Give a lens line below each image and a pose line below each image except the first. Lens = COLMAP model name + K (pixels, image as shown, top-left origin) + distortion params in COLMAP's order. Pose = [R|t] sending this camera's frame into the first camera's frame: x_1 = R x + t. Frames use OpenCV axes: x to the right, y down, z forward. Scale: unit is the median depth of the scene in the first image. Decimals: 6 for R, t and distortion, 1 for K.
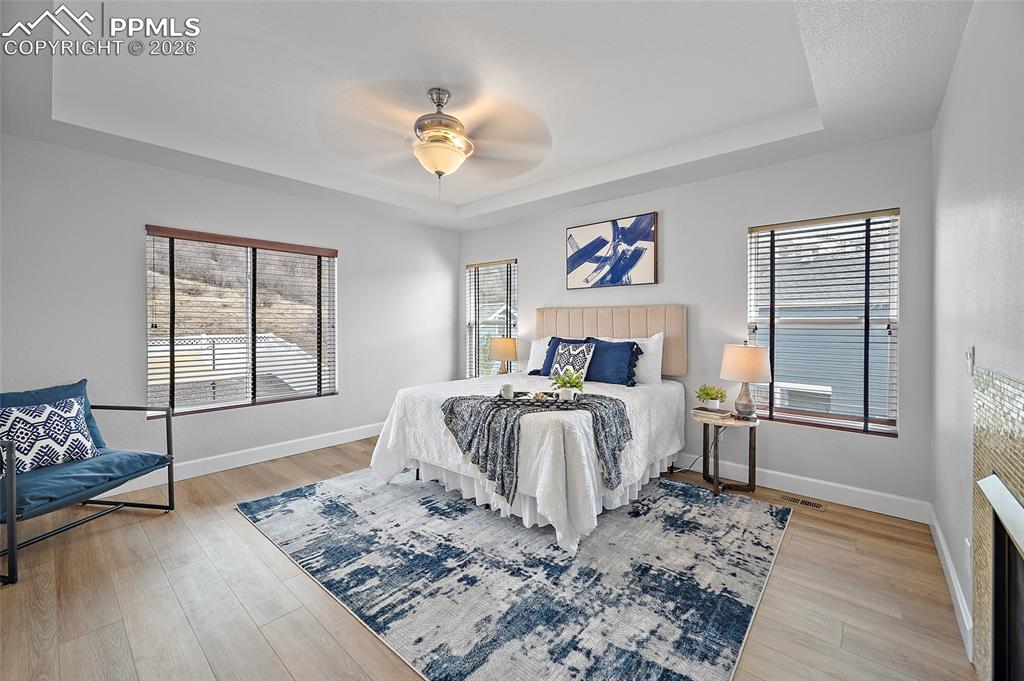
lens RADIAL K [[409.4, 0, 507.0], [0, 409.4, 325.1], [0, 0, 1]] dist [-0.000957, -0.000652]
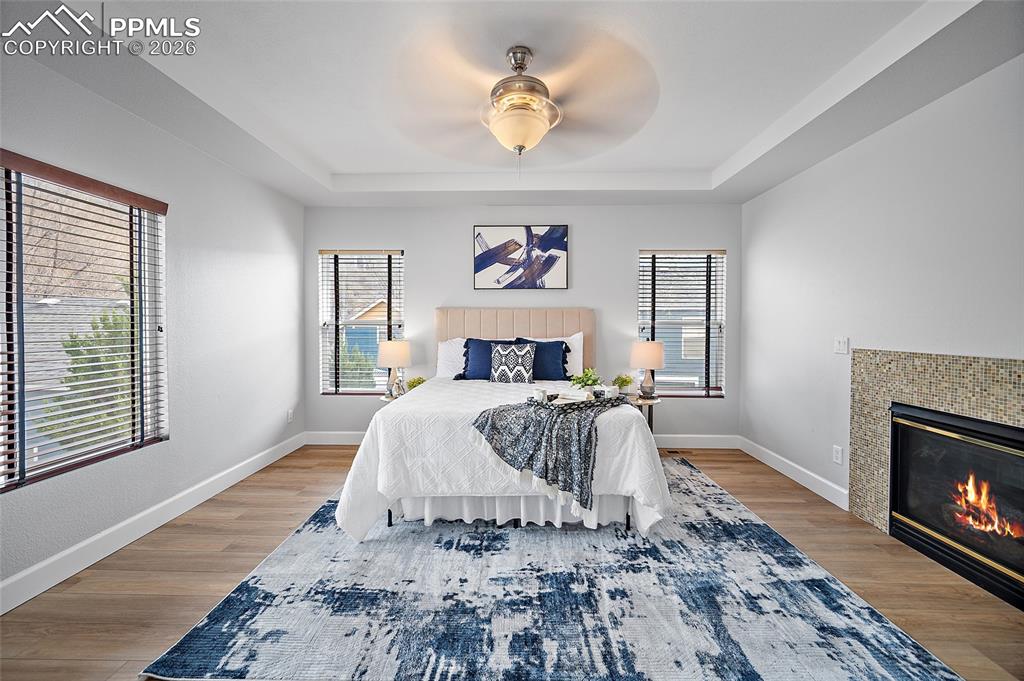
lens RADIAL K [[409.4, 0, 511.8], [0, 409.4, 334.1], [0, 0, 1]] dist [-0.000957, -0.000652]
pose [[0.767052, -0.013950, 0.641433, -0.663837], [0.001198, 0.999793, 0.020312, -0.000792], [-0.641584, -0.014812, 0.766910, 0.327395]]
